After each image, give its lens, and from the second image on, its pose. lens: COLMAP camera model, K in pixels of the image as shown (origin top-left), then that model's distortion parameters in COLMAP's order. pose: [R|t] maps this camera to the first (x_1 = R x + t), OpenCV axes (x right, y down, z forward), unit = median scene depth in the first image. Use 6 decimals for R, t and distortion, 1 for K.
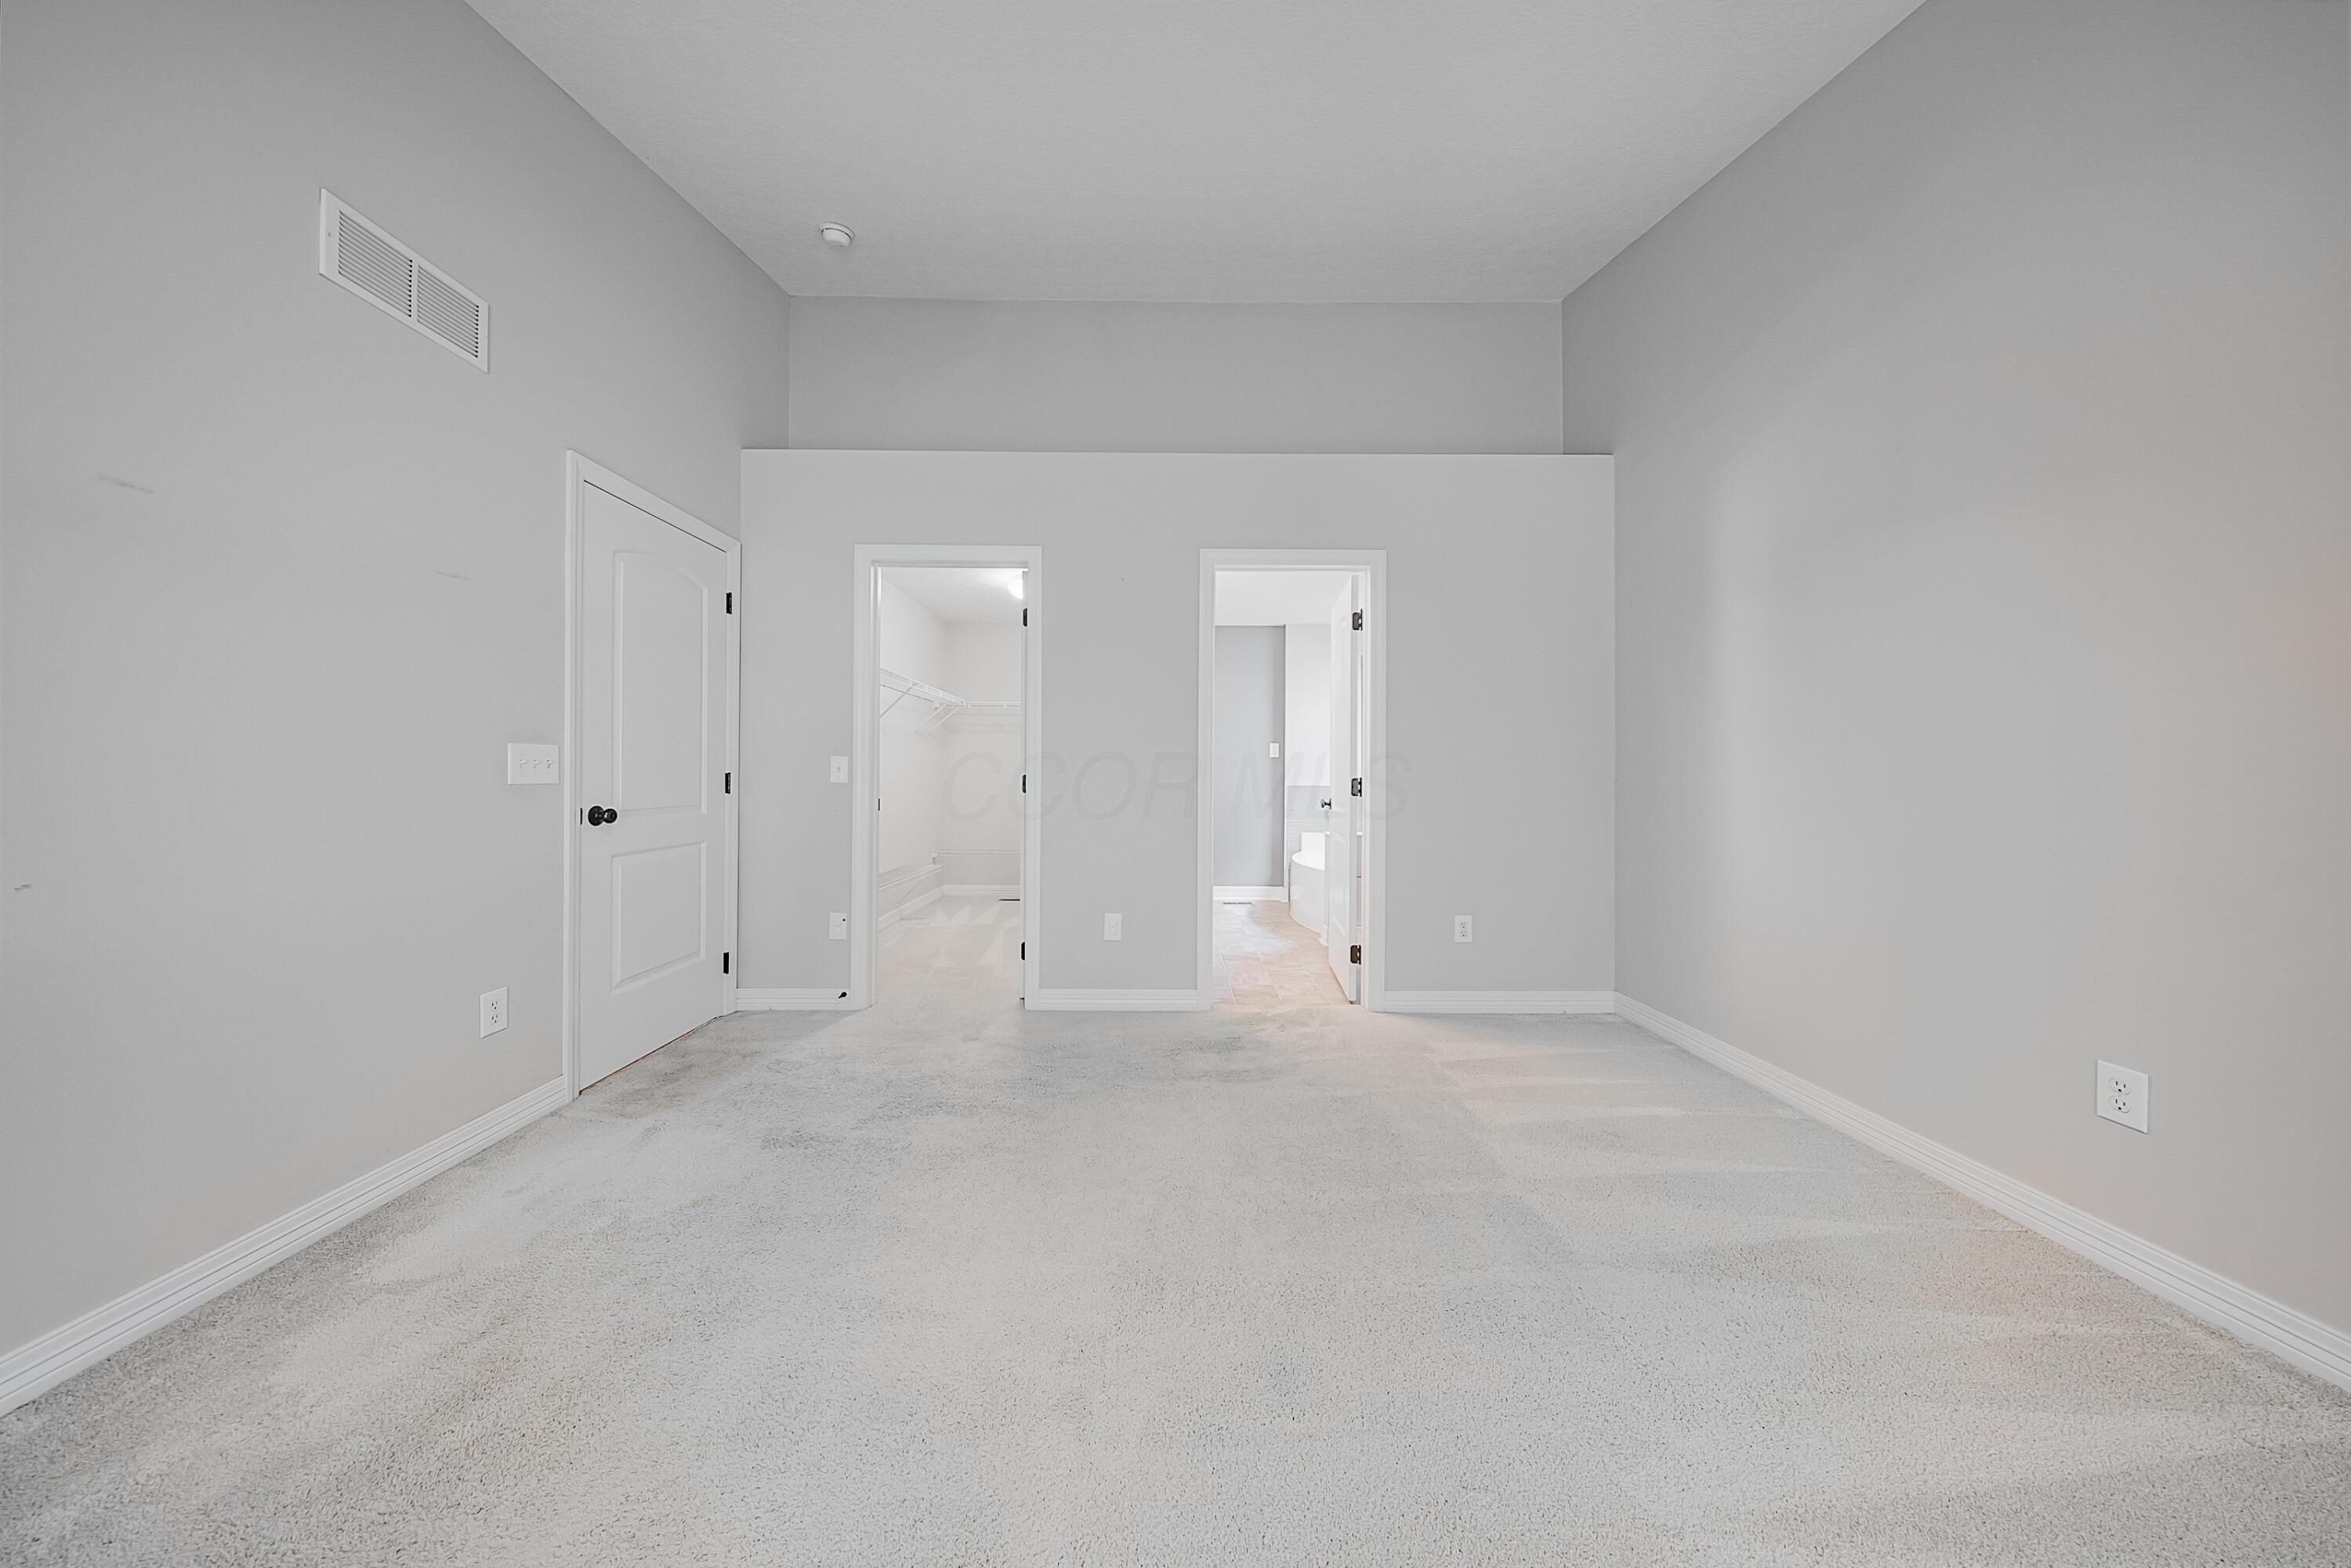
lens RADIAL K [[694.8, 0, 1162.9], [0, 694.8, 772.1], [0, 0, 1]] dist [0.006453, -0.004341]
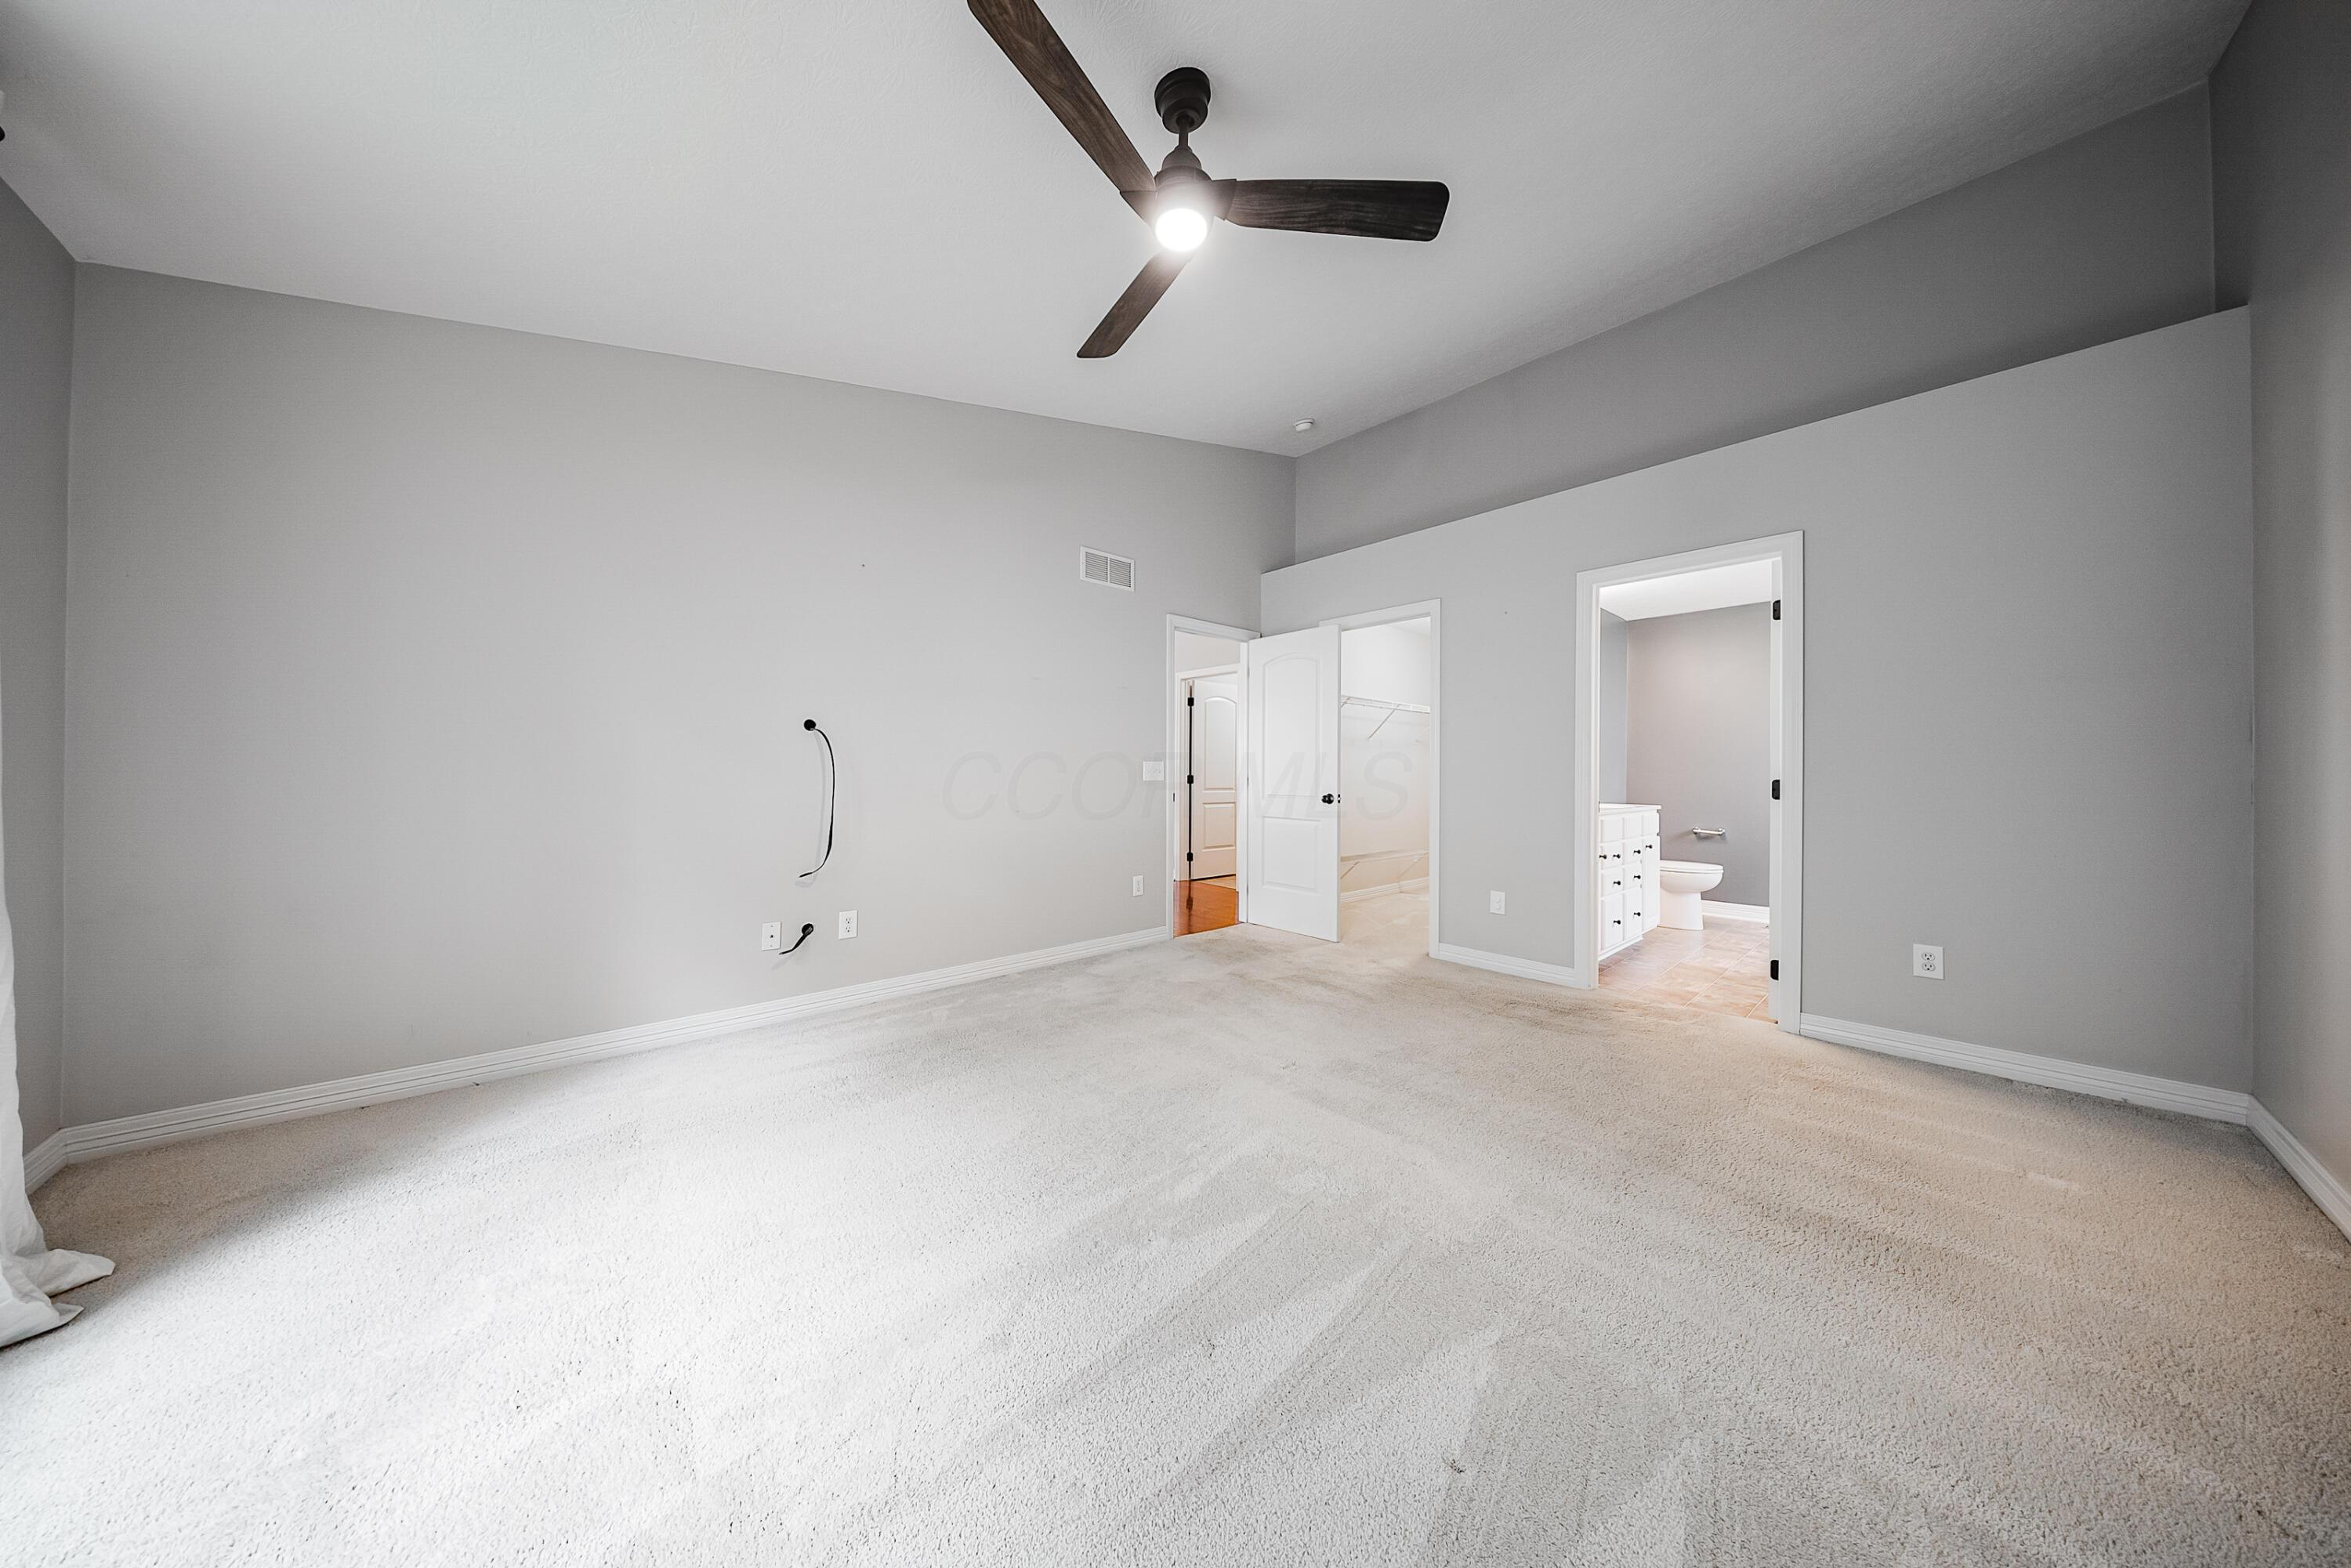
lens RADIAL K [[694.8, 0, 1162.9], [0, 694.8, 772.1], [0, 0, 1]] dist [0.006453, -0.004341]
pose [[0.663251, -0.004785, -0.748381, 0.449408], [0.004287, 0.999987, -0.002595, -0.002524], [0.748384, -0.001488, 0.663264, -0.238452]]
